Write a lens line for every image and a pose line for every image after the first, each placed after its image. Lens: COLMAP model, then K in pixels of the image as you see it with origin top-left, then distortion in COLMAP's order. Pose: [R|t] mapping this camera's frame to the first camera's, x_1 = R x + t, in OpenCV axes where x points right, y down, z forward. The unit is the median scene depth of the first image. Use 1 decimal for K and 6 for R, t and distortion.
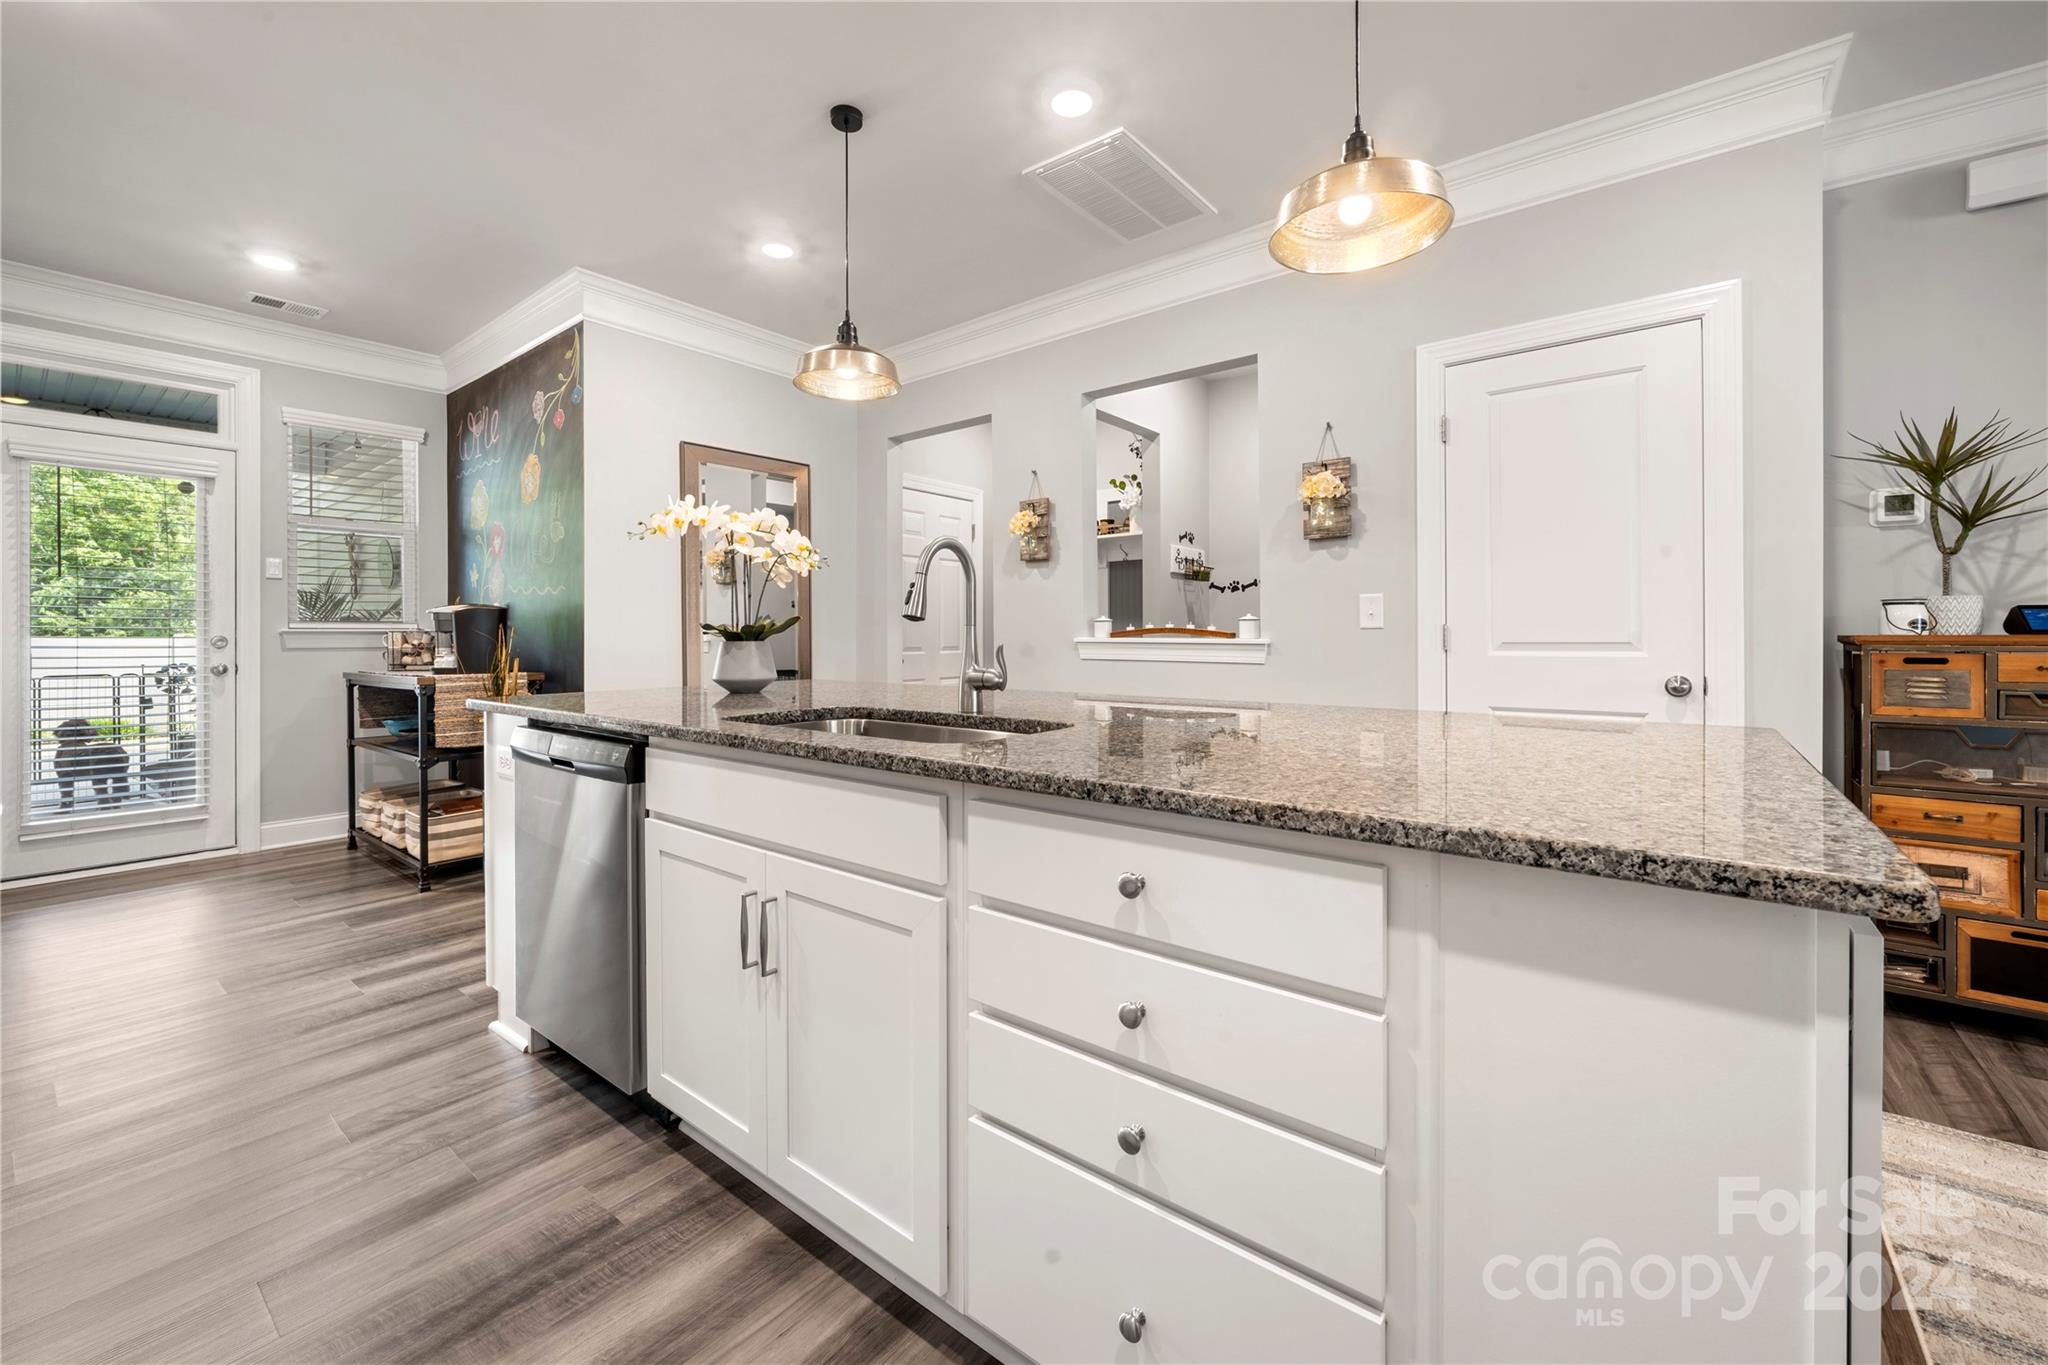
lens RADIAL K [[833.0, 0, 1027.6], [0, 833.0, 634.1], [0, 0, 1]] dist [-0.001541, -0.000032]
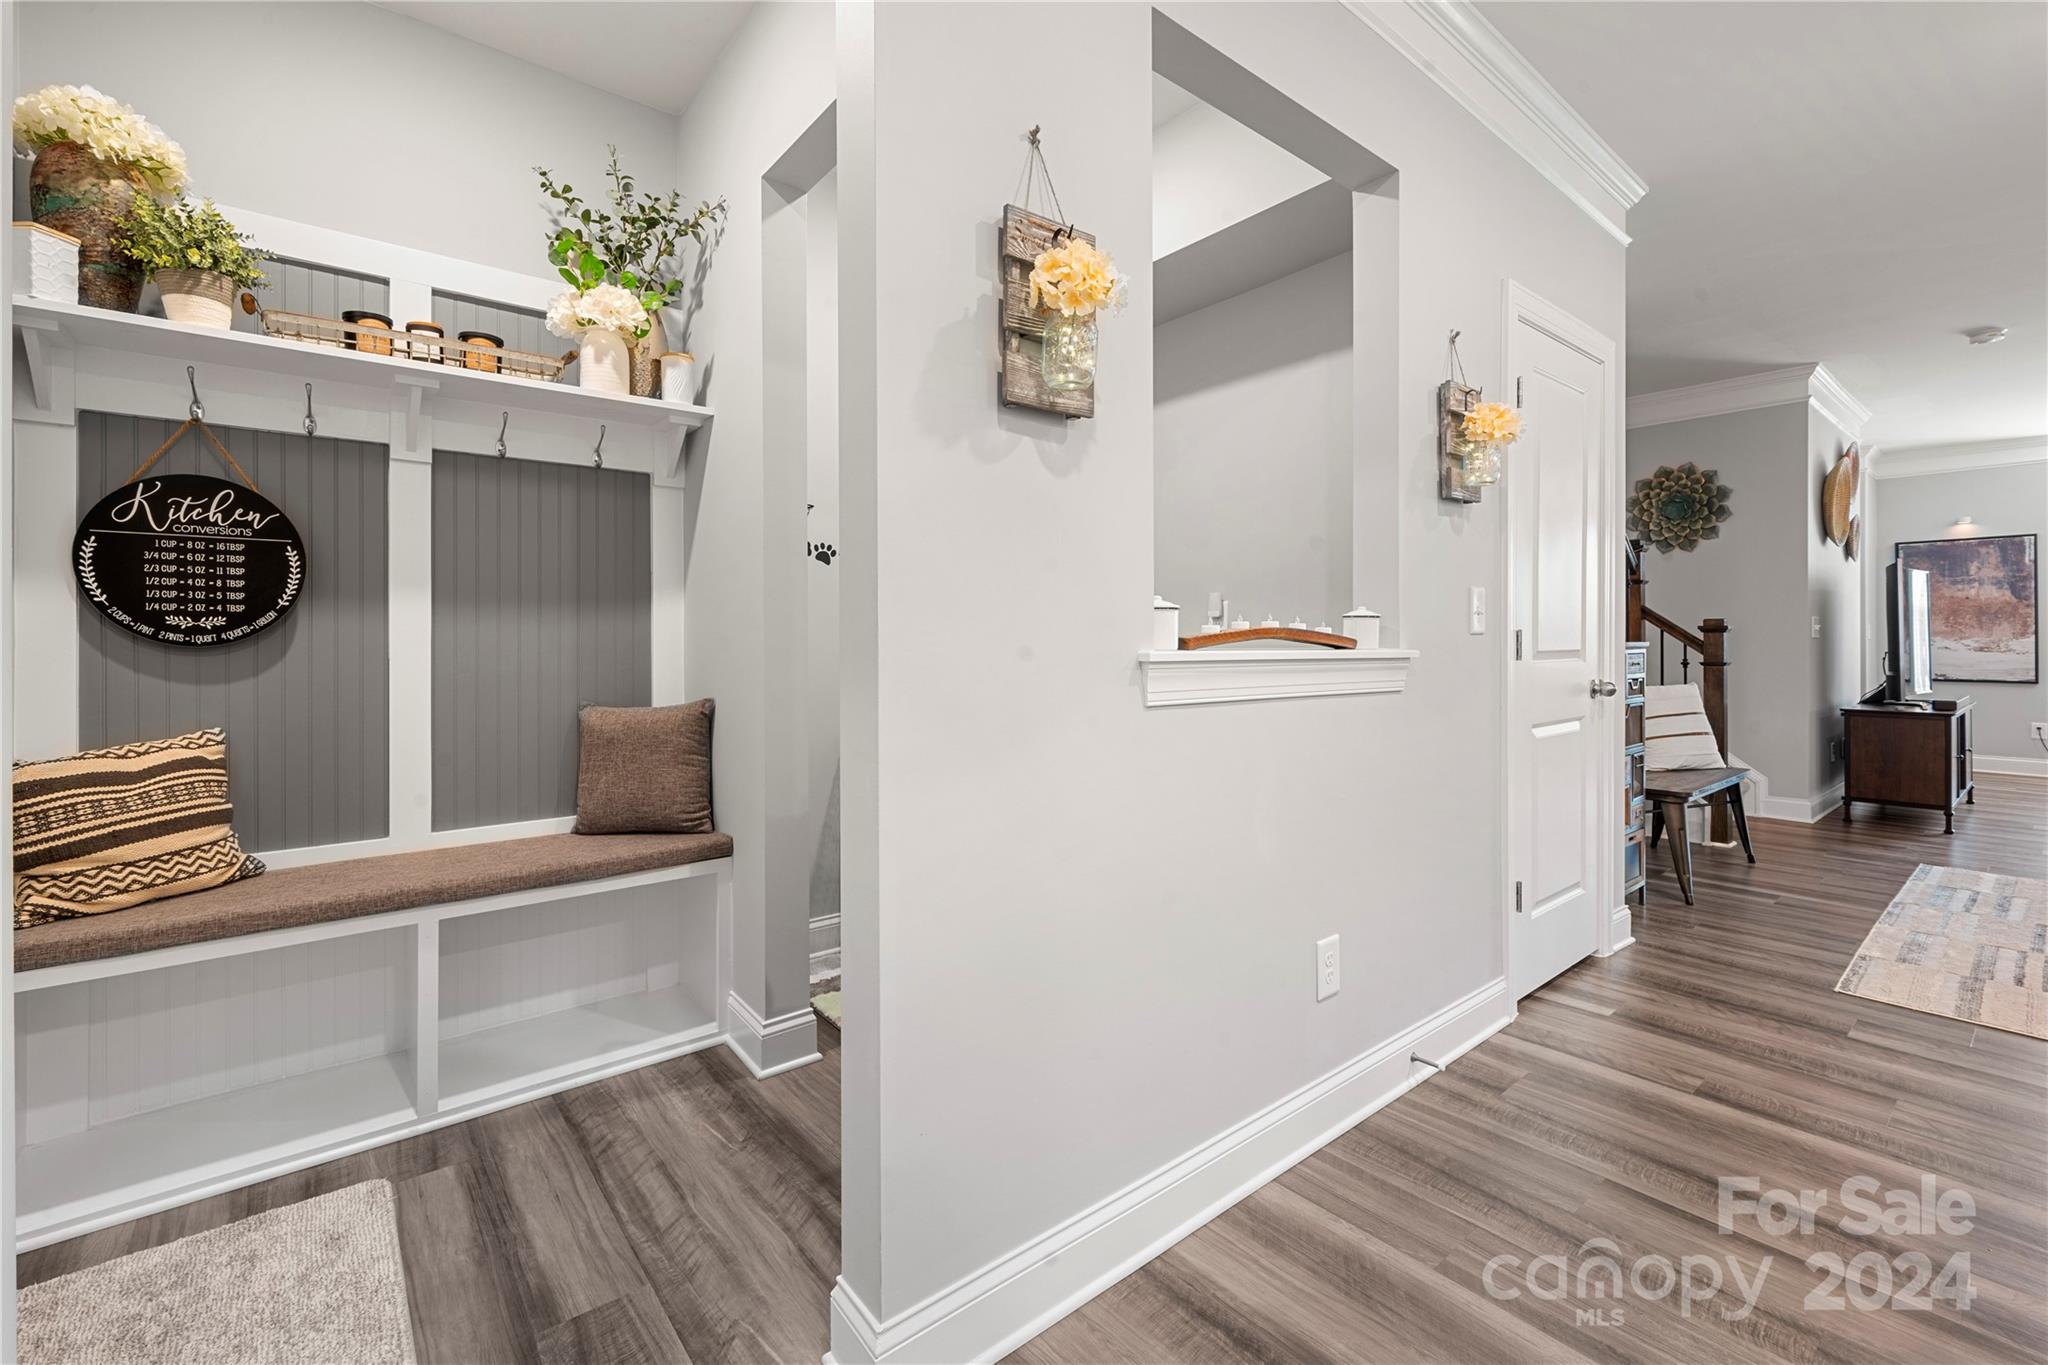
lens RADIAL K [[865.3, 0, 1016.7], [0, 865.3, 640.7], [0, 0, 1]] dist [-0.000220, -0.000046]
pose [[0.209005, 0.002742, 0.977911, -0.321910], [0.001049, 0.999995, -0.003028, 0.000821], [-0.977914, 0.001659, 0.209001, 0.948722]]
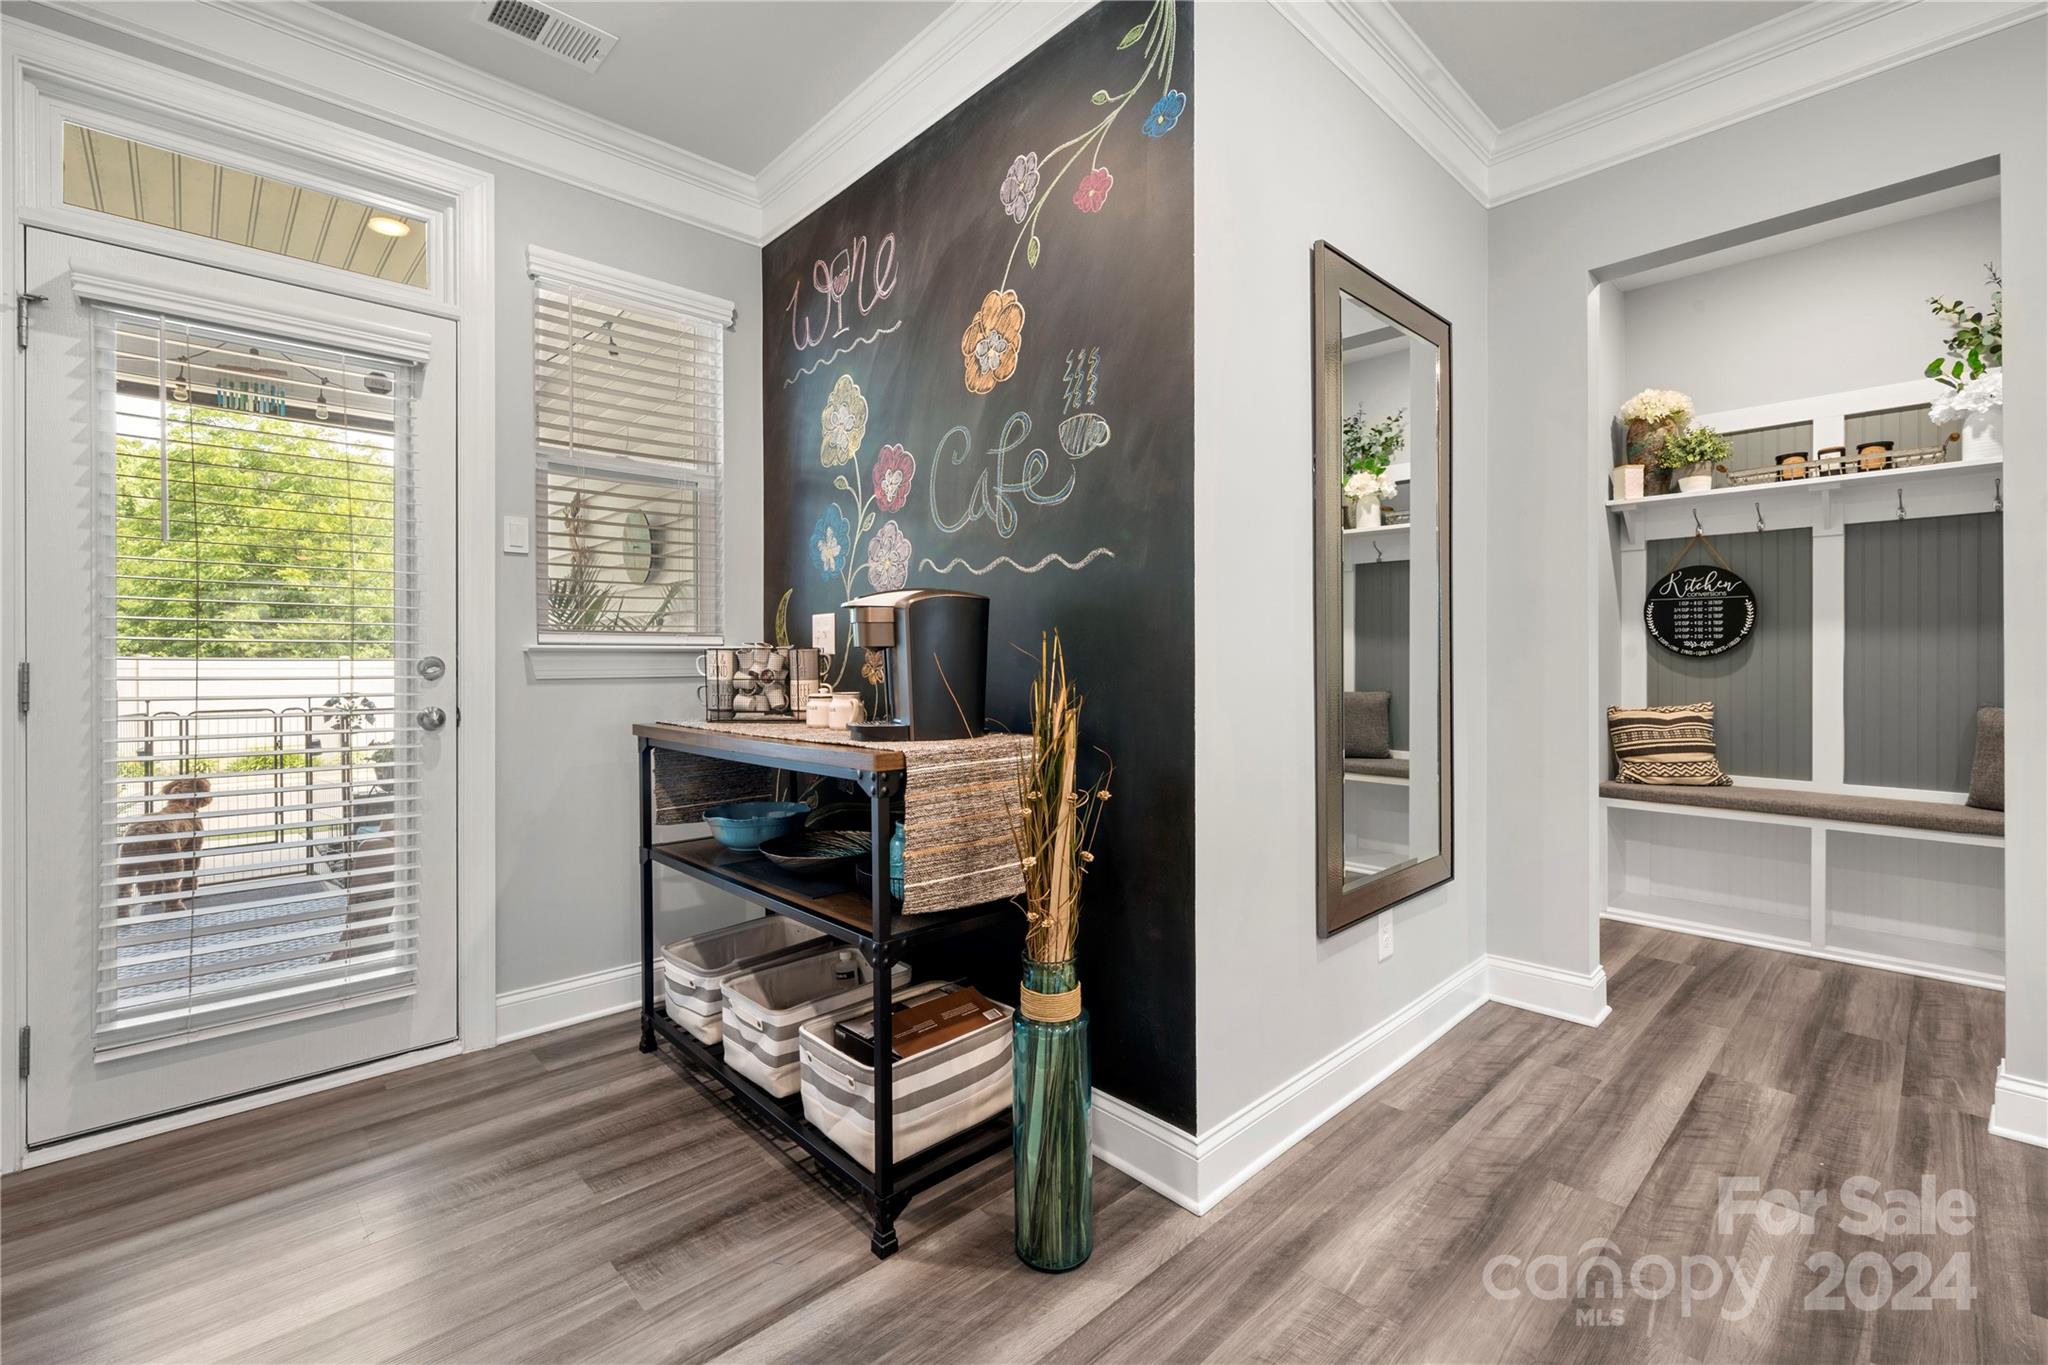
lens RADIAL K [[879.4, 0, 1014.2], [0, 879.4, 658.8], [0, 0, 1]] dist [-0.000939, -0.000276]
pose [[0.990110, 0.001433, -0.140283, -0.522227], [-0.000985, 0.999994, 0.003267, 0.001407], [0.140286, -0.003097, 0.990106, 0.491800]]
